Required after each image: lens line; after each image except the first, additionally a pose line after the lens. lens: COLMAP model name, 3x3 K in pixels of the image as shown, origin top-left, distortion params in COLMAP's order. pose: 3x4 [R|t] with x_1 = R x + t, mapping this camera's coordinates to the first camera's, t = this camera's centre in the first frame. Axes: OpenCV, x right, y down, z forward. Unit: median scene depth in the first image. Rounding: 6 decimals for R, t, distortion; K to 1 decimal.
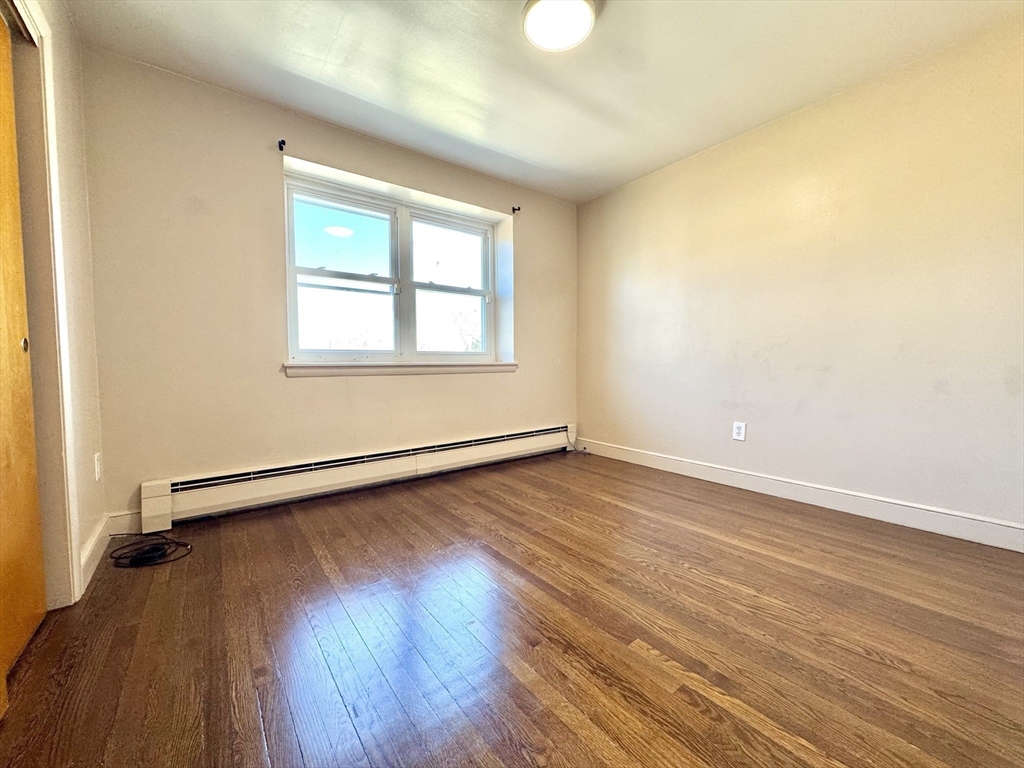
lens RADIAL K [[411.4, 0, 512.0], [0, 411.4, 384.0], [0, 0, 1]] dist [0.000350, 0.000276]
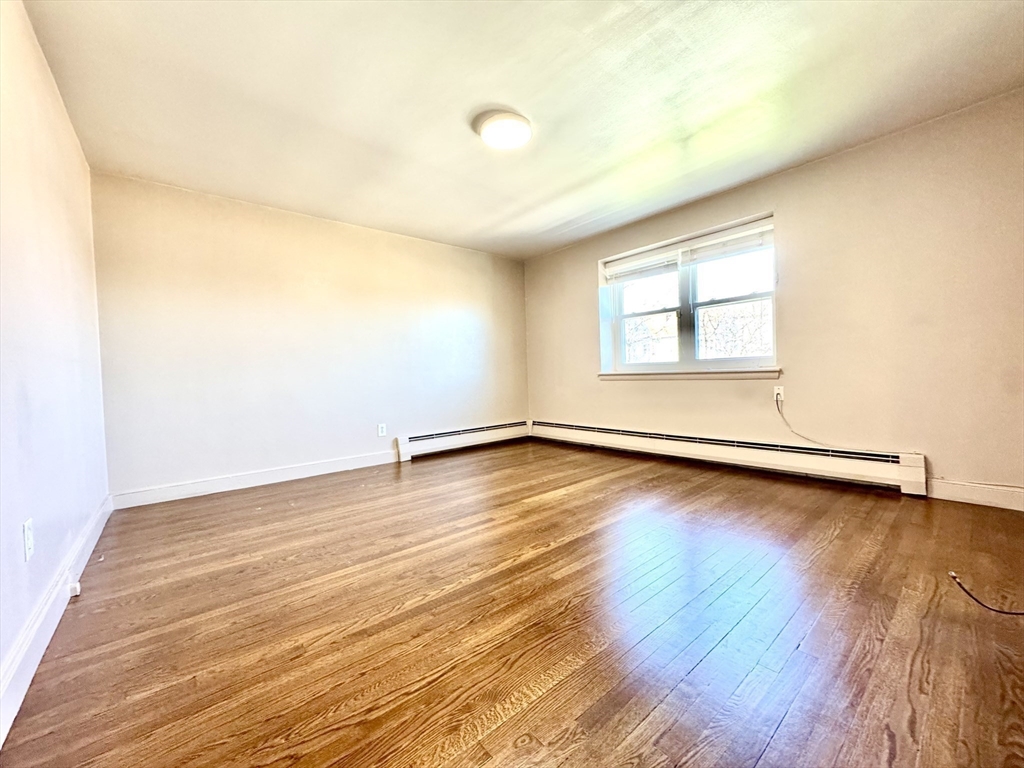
lens RADIAL K [[411.4, 0, 512.0], [0, 411.4, 384.0], [0, 0, 1]] dist [0.000350, 0.000276]
pose [[0.065282, 0.030773, -0.997392, 0.900265], [-0.012901, 0.999467, 0.029992, -0.036620], [0.997783, 0.010910, 0.065644, 0.347534]]
